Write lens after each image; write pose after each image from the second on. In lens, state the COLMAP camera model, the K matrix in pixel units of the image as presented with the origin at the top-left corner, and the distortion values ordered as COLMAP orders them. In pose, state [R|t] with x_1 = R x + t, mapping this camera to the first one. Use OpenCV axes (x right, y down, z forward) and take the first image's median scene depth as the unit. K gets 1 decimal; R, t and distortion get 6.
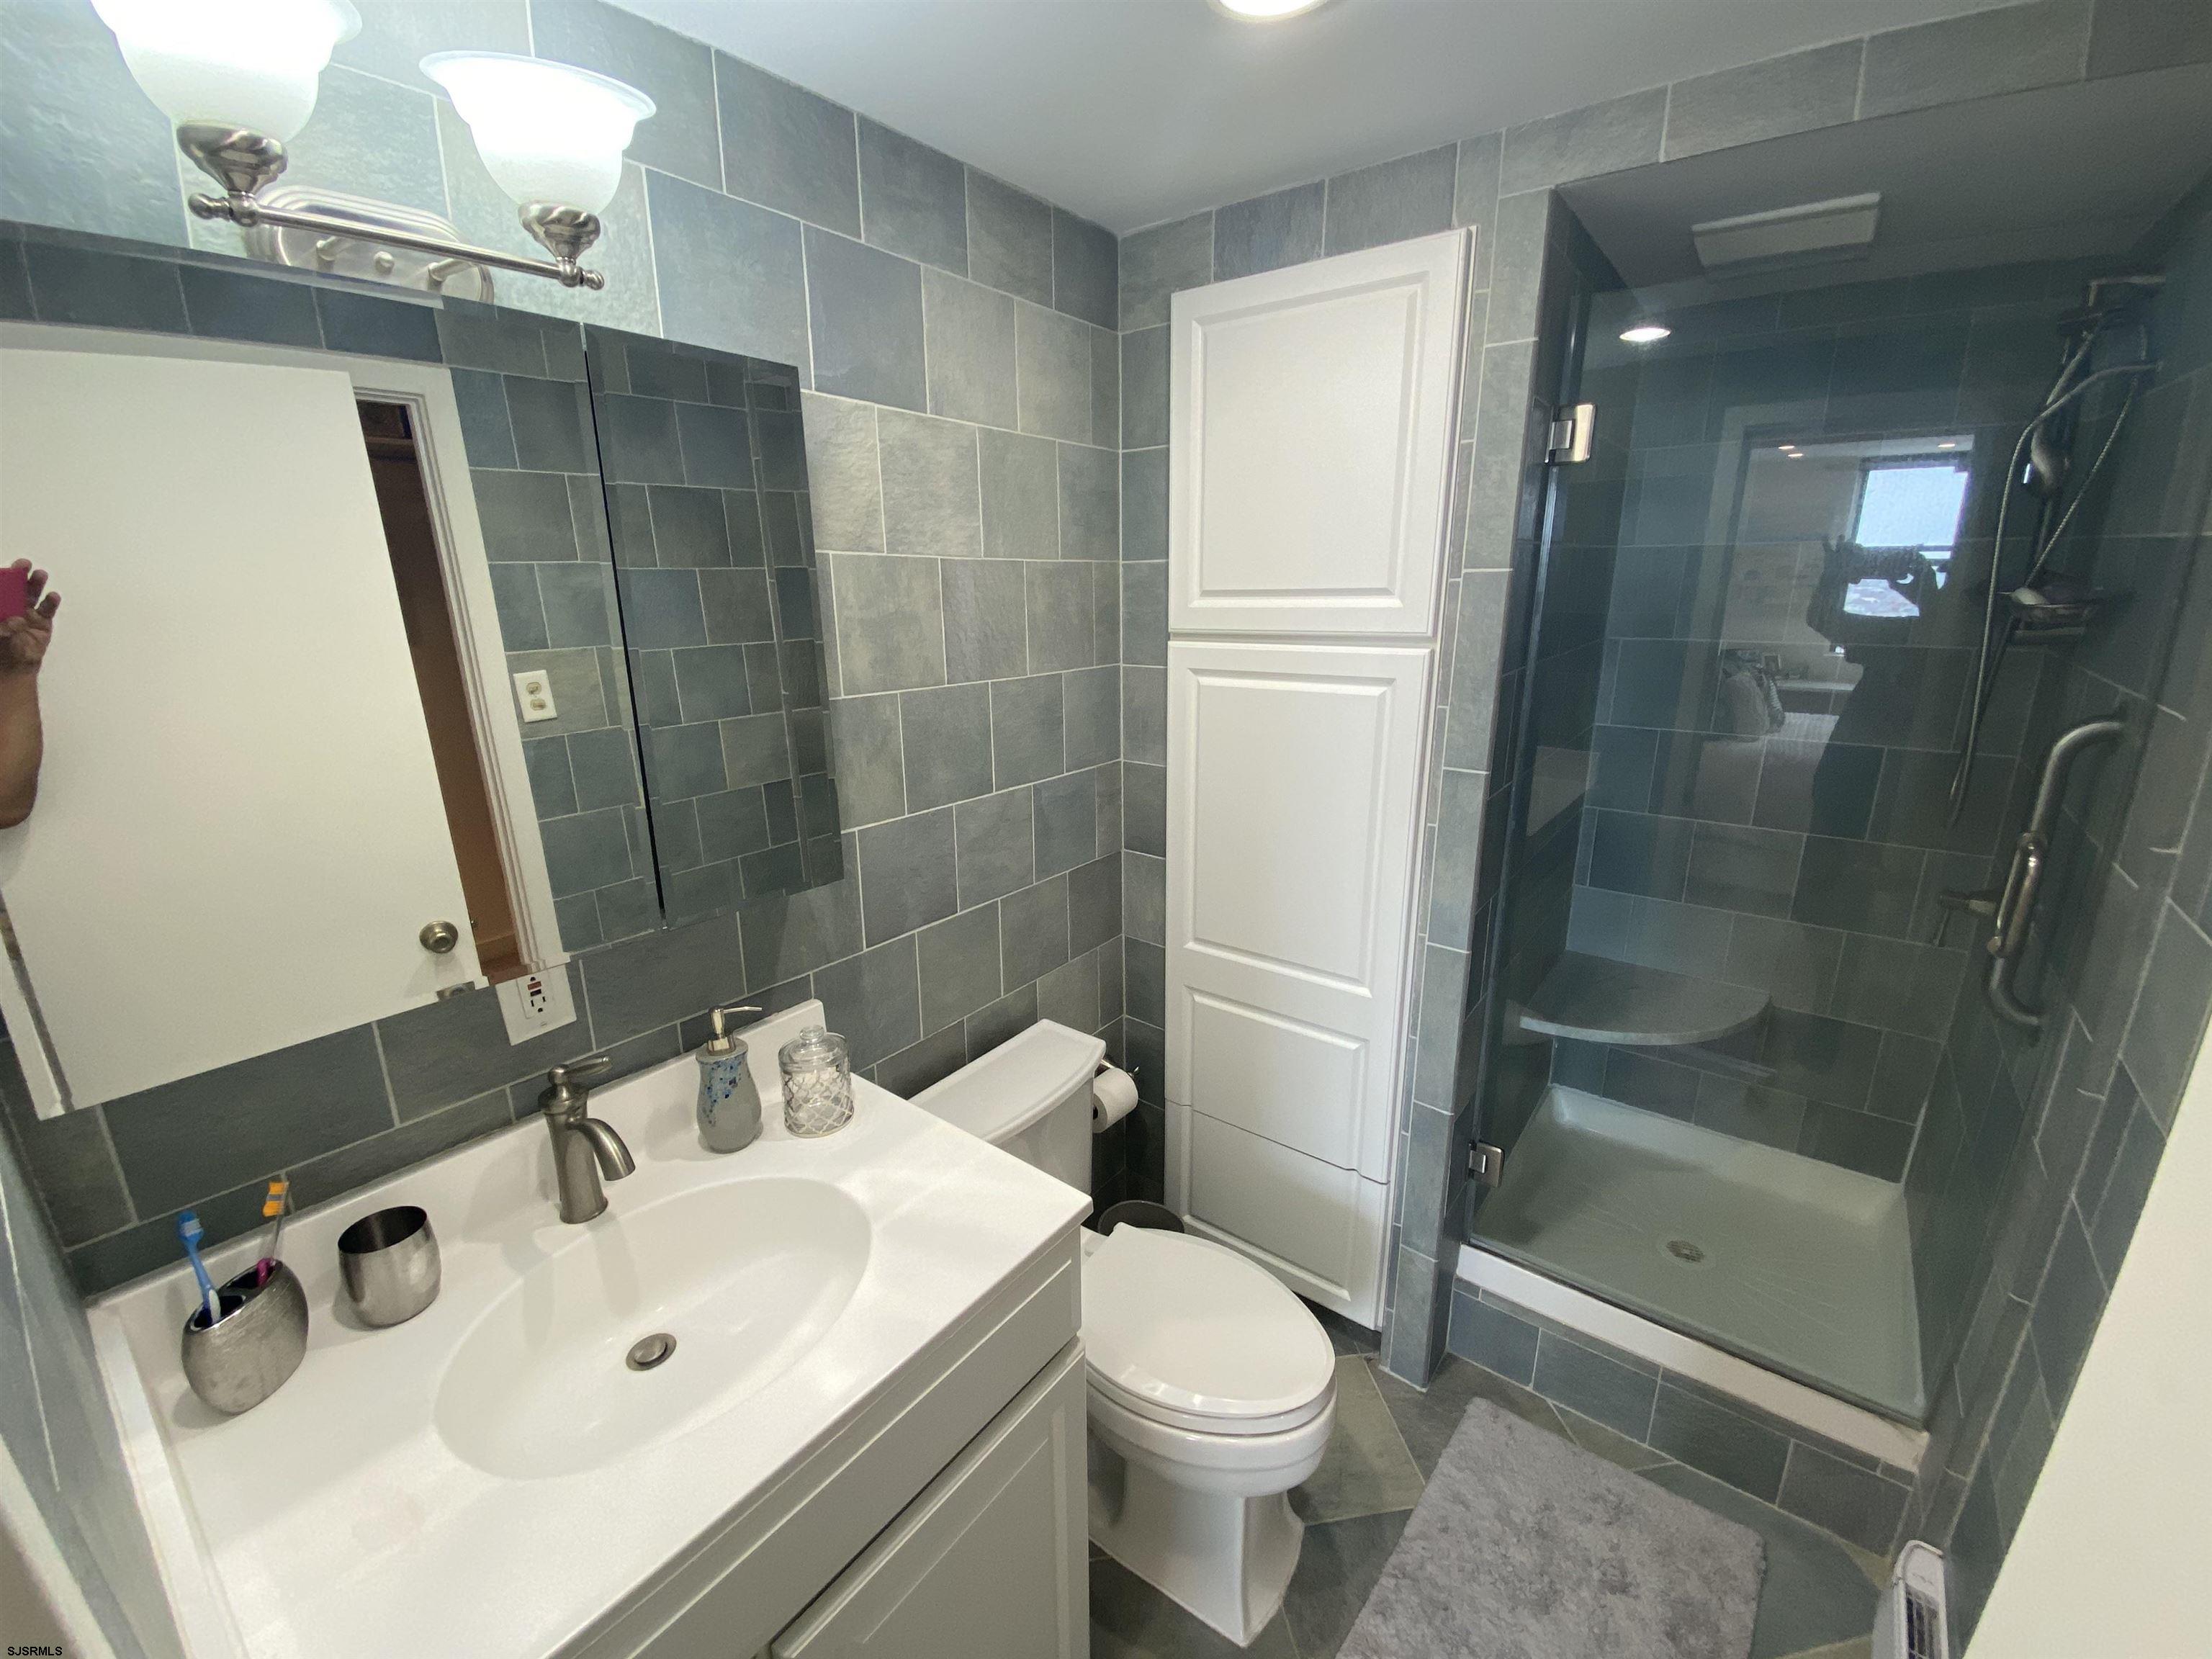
lens RADIAL K [[893.4, 0, 1096.9], [0, 893.4, 811.5], [0, 0, 1]] dist [0.020554, -0.019525]
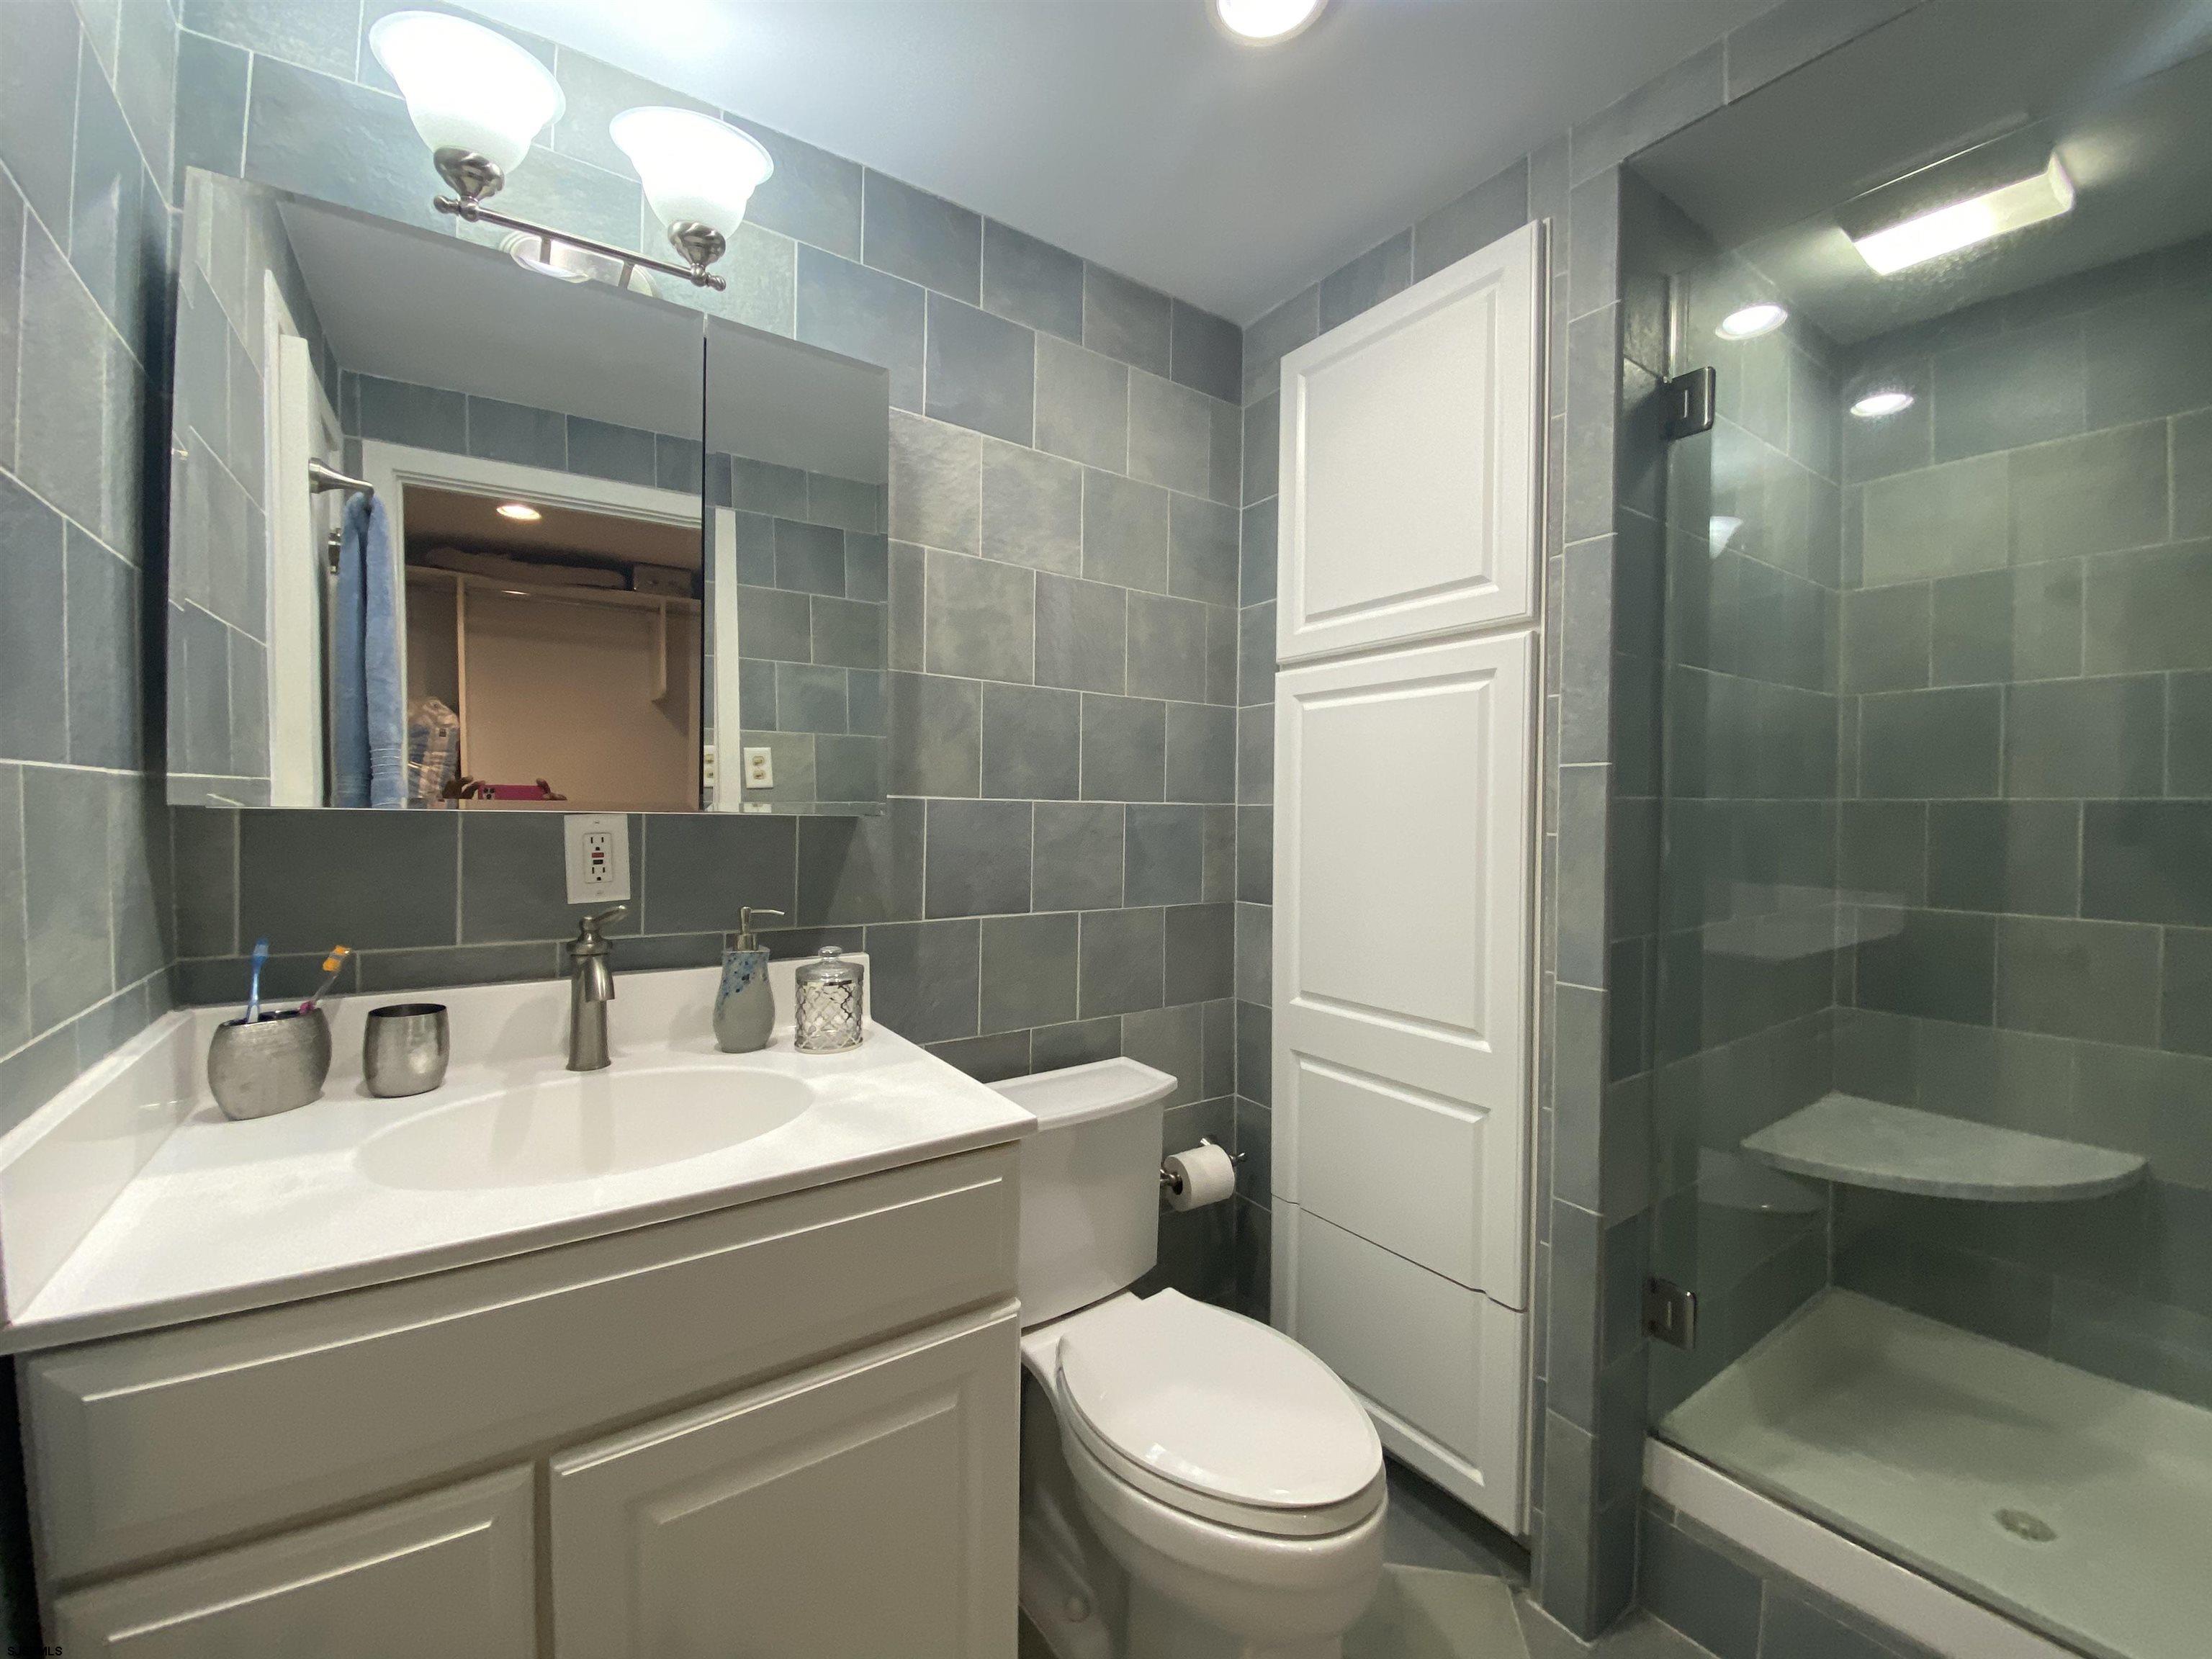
lens RADIAL K [[893.4, 0, 1072.5], [0, 893.4, 784.7], [0, 0, 1]] dist [0.020554, -0.019525]
pose [[0.955107, 0.021547, -0.295477, 0.198336], [-0.092923, 0.968811, -0.229718, 0.218983], [0.281311, 0.246862, 0.927320, 0.064679]]
